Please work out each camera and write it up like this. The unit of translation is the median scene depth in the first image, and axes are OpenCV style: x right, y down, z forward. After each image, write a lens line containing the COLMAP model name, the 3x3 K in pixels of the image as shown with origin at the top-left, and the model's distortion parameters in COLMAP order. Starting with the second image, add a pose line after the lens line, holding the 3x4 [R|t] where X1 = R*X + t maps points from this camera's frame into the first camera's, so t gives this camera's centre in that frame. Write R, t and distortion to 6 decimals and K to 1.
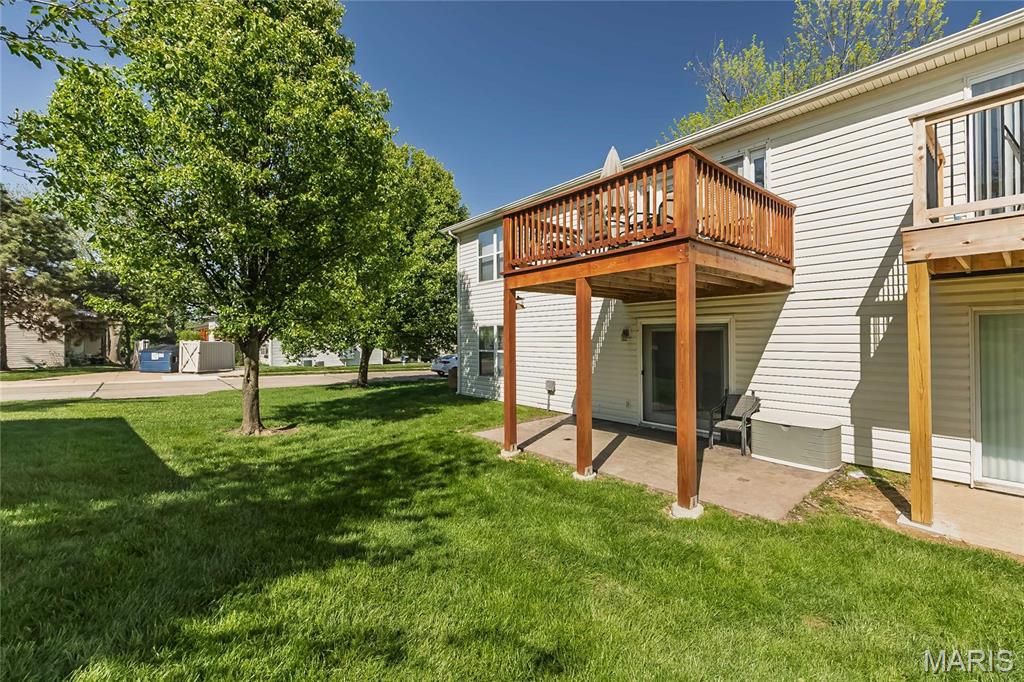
lens RADIAL K [[416.7, 0, 513.8], [0, 416.7, 336.5], [0, 0, 1]] dist [0.000573, -0.000160]
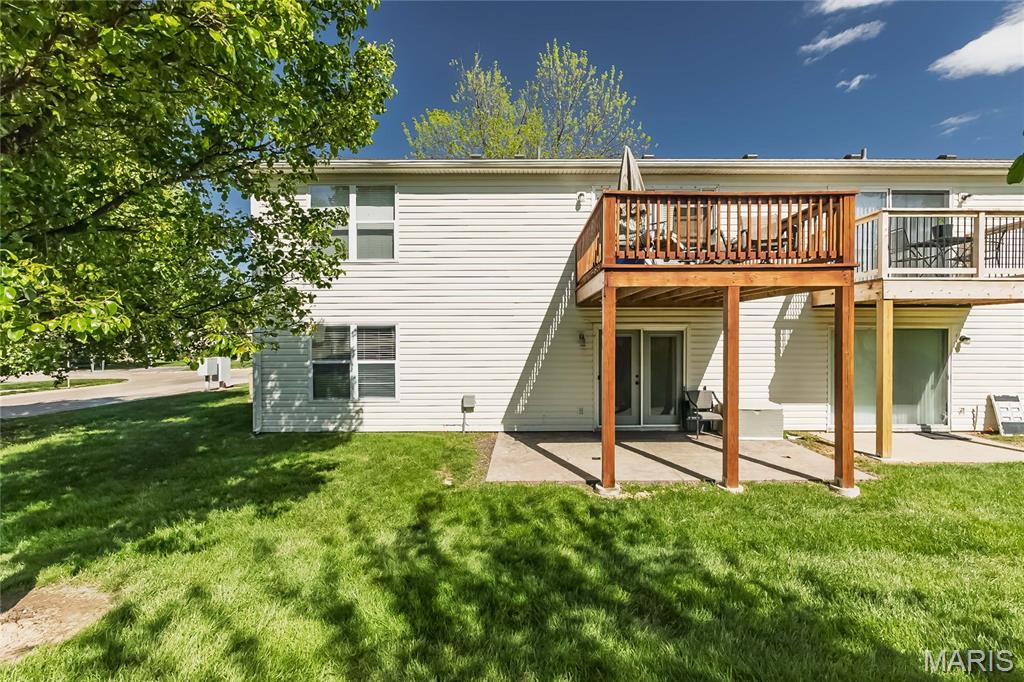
lens RADIAL K [[416.7, 0, 513.8], [0, 416.7, 343.3], [0, 0, 1]] dist [0.000573, -0.000160]
pose [[0.663105, -0.000440, 0.748526, -0.571748], [-0.003921, 0.999984, 0.004062, 0.000368], [-0.748516, -0.005628, 0.663093, 0.484746]]
